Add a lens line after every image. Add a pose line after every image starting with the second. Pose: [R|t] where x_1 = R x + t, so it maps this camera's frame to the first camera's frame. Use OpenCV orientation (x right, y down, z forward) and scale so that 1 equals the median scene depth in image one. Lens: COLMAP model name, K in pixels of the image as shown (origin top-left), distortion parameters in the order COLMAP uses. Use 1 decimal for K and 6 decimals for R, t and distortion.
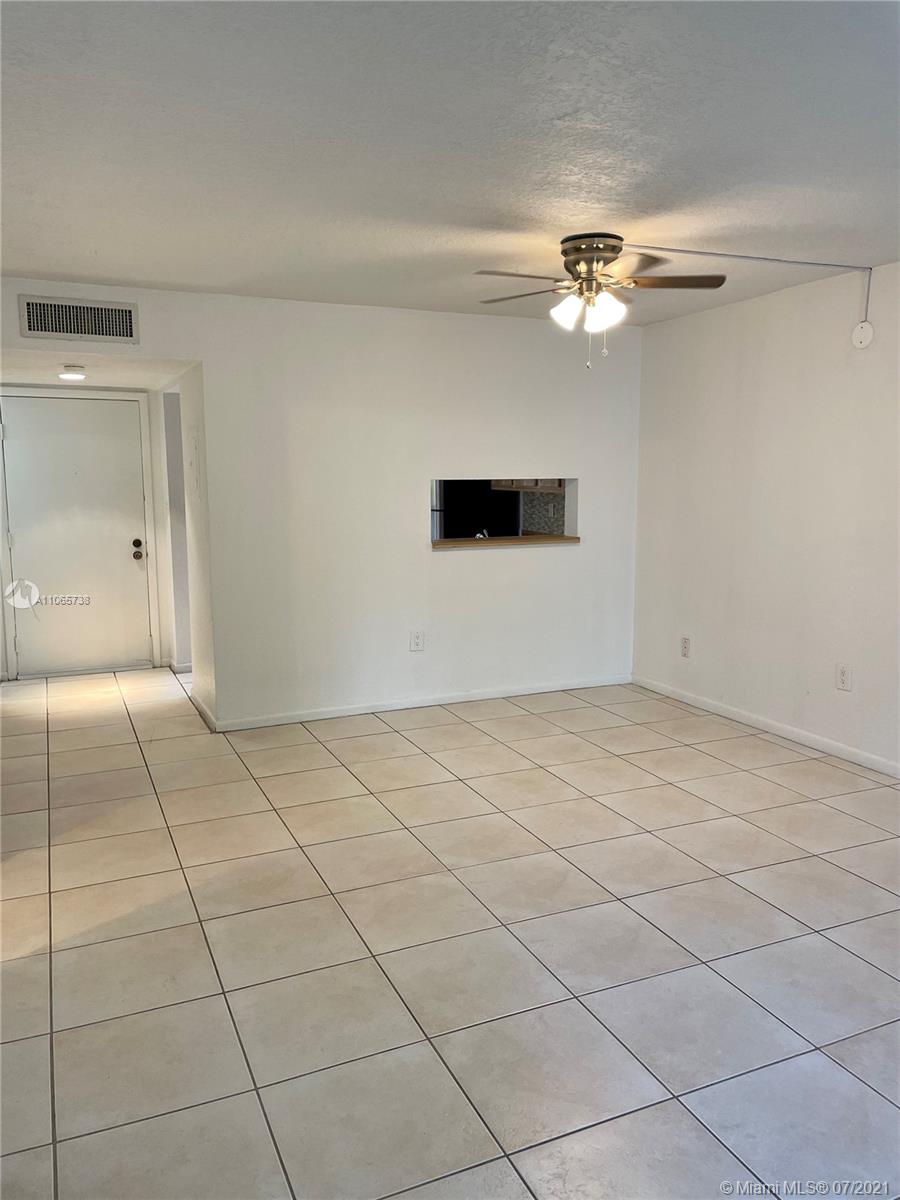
lens RADIAL K [[912.0, 0, 458.0], [0, 912.0, 598.1], [0, 0, 1]] dist [0.100882, -0.129358]
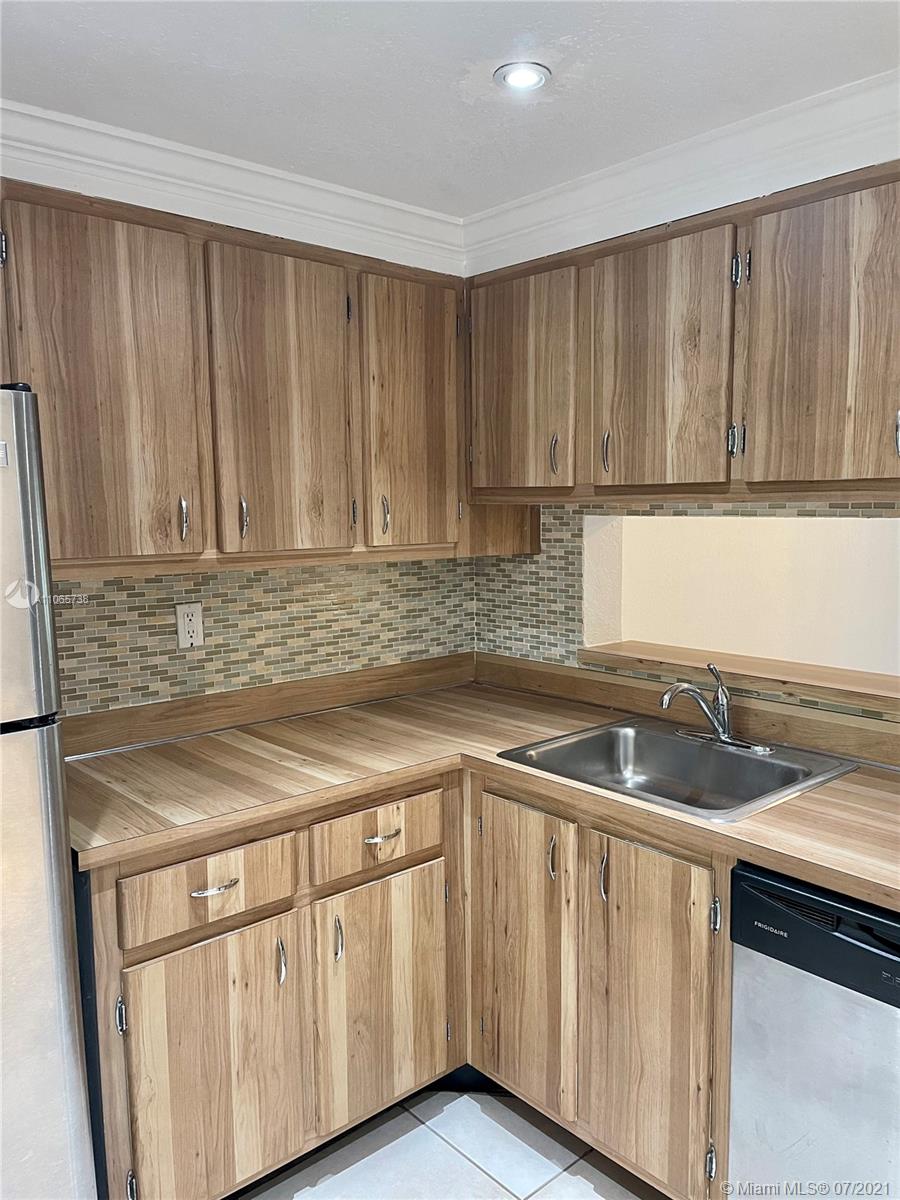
lens RADIAL K [[905.9, 0, 458.2], [0, 905.9, 604.1], [0, 0, 1]] dist [0.090265, -0.121798]
pose [[-0.300810, -0.105652, 0.947814, -0.315860], [0.146129, 0.977002, 0.155283, -0.195065], [-0.942422, 0.185214, -0.278453, 1.402117]]
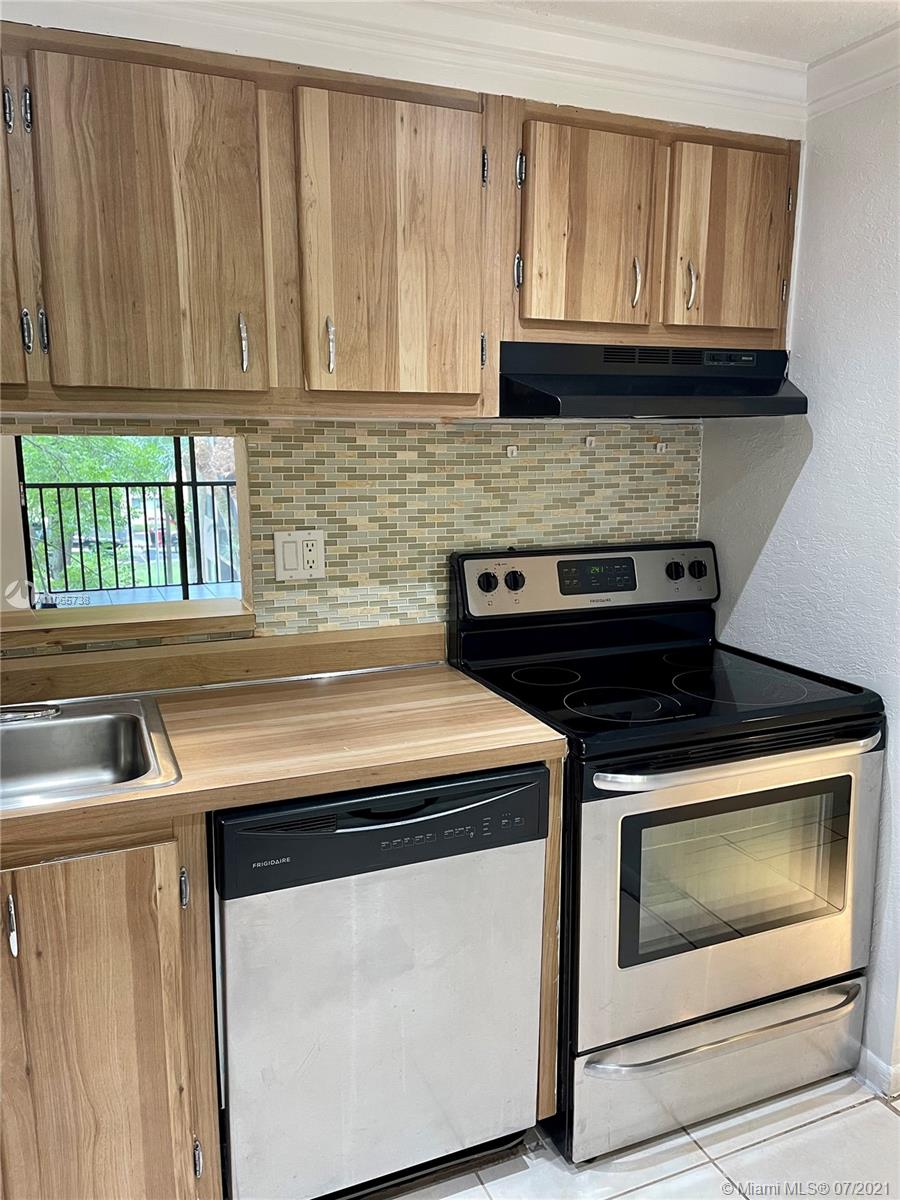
lens RADIAL K [[912.0, 0, 458.0], [0, 912.0, 598.1], [0, 0, 1]] dist [0.100882, -0.129358]
pose [[-0.999761, -0.000443, 0.021846, -0.137746], [0.006249, 0.952243, 0.305277, -0.194539], [-0.020938, 0.305341, -0.952013, 1.487045]]
